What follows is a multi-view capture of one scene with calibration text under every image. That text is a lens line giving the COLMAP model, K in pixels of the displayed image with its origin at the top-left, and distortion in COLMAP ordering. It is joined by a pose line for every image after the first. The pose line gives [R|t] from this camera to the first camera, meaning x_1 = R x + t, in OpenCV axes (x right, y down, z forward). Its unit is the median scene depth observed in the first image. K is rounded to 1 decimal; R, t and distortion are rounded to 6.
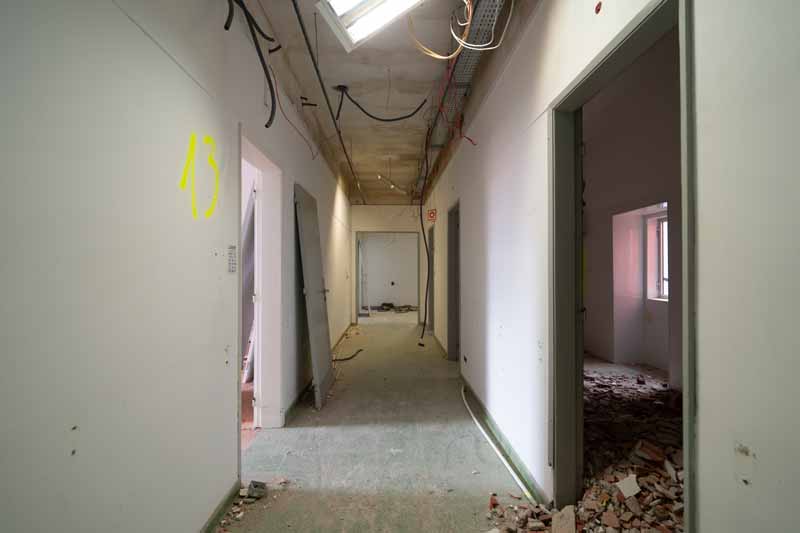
lens RADIAL K [[369.1, 0, 400.6], [0, 369.1, 267.1], [0, 0, 1]] dist [-0.000456, -0.000756]
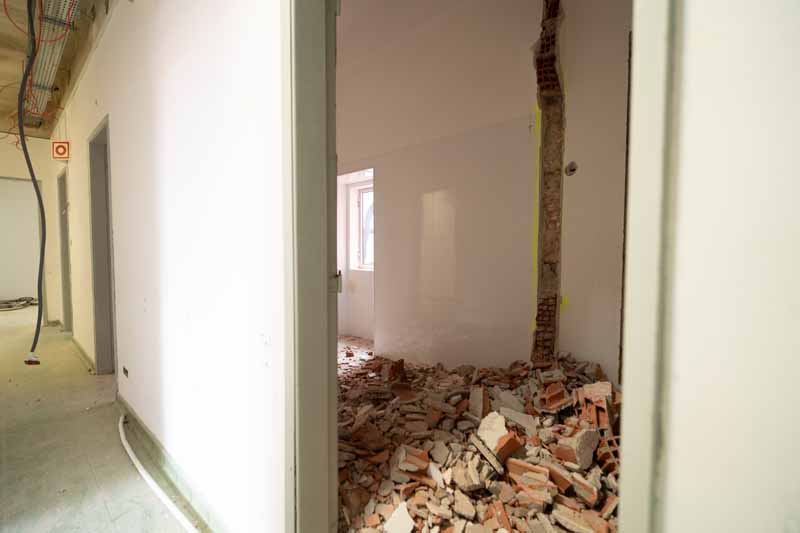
lens RADIAL K [[369.1, 0, 401.9], [0, 369.1, 264.2], [0, 0, 1]] dist [-0.000456, -0.000756]
pose [[0.695712, -0.022997, 0.717952, 0.069552], [-0.010672, 0.999046, 0.042342, 0.039056], [-0.718241, -0.037120, 0.694803, 0.281018]]
